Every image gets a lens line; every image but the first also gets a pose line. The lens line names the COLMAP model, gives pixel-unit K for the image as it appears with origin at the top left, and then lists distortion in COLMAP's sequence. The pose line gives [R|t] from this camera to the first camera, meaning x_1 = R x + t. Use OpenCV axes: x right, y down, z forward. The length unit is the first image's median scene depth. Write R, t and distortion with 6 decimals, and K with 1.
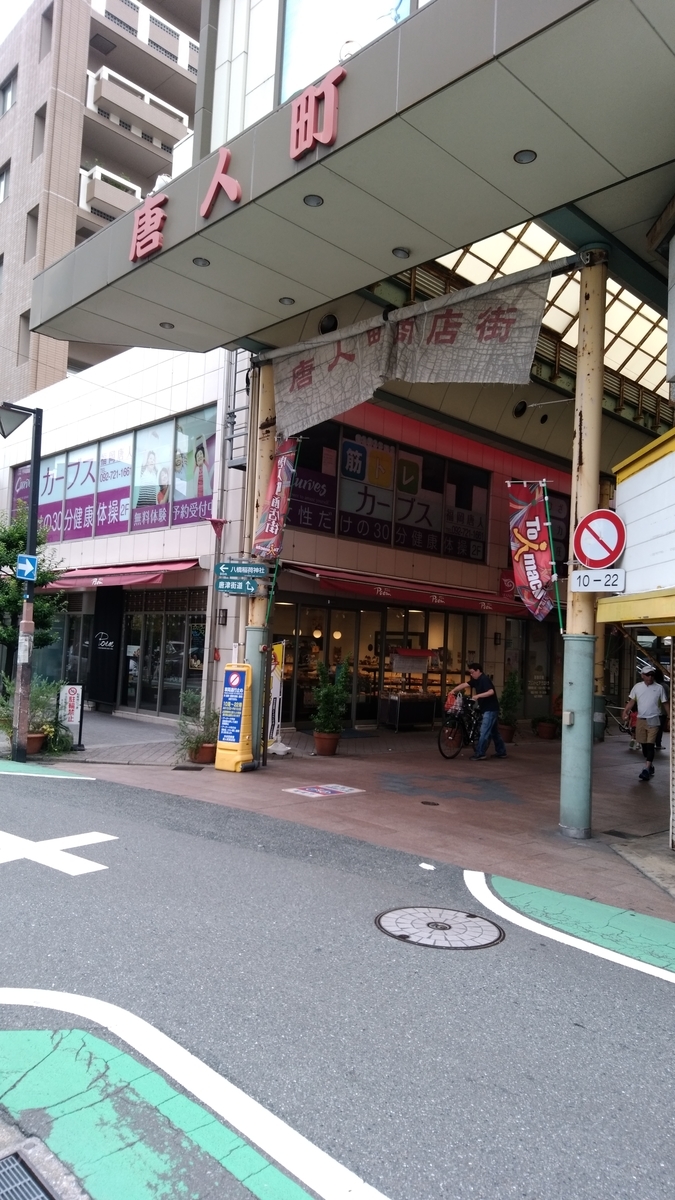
lens RADIAL K [[805.3, 0, 336.7], [0, 805.3, 602.3], [0, 0, 1]] dist [0.036527, -0.002572]
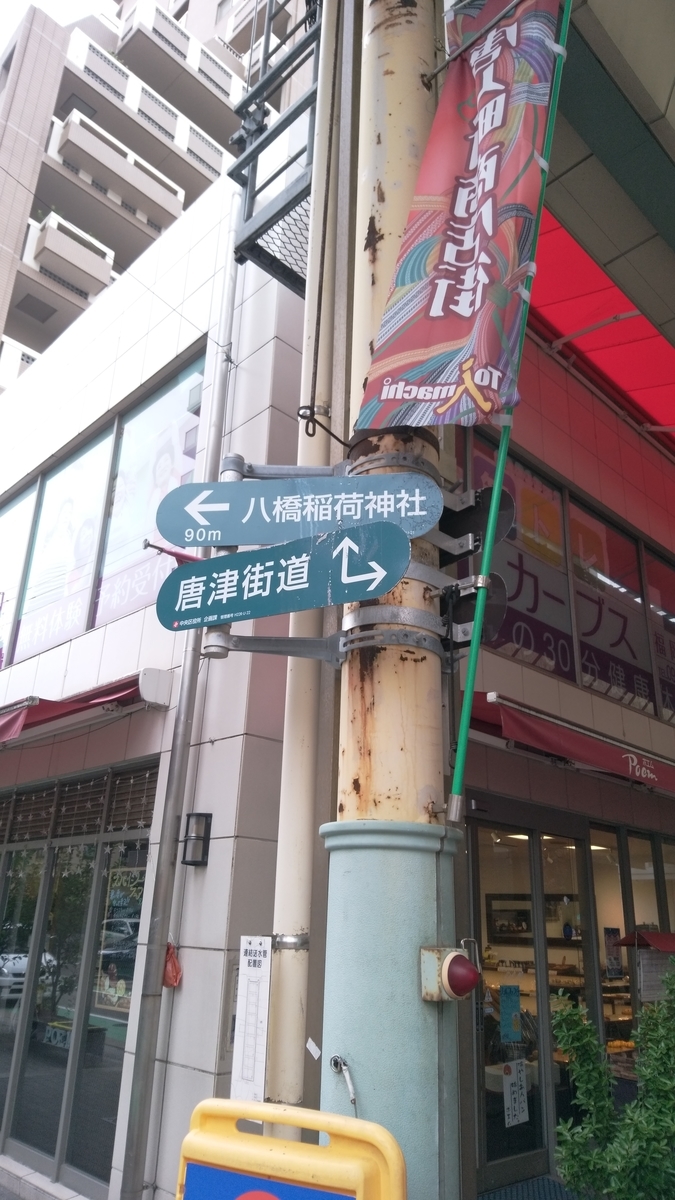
lens RADIAL K [[805.3, 0, 340.0], [0, 805.3, 596.8], [0, 0, 1]] dist [0.036527, -0.002572]
pose [[0.999753, -0.006601, 0.021223, -0.086855], [0.013040, 0.947473, -0.319569, 0.029737], [-0.017998, 0.319767, 0.947325, 0.637266]]
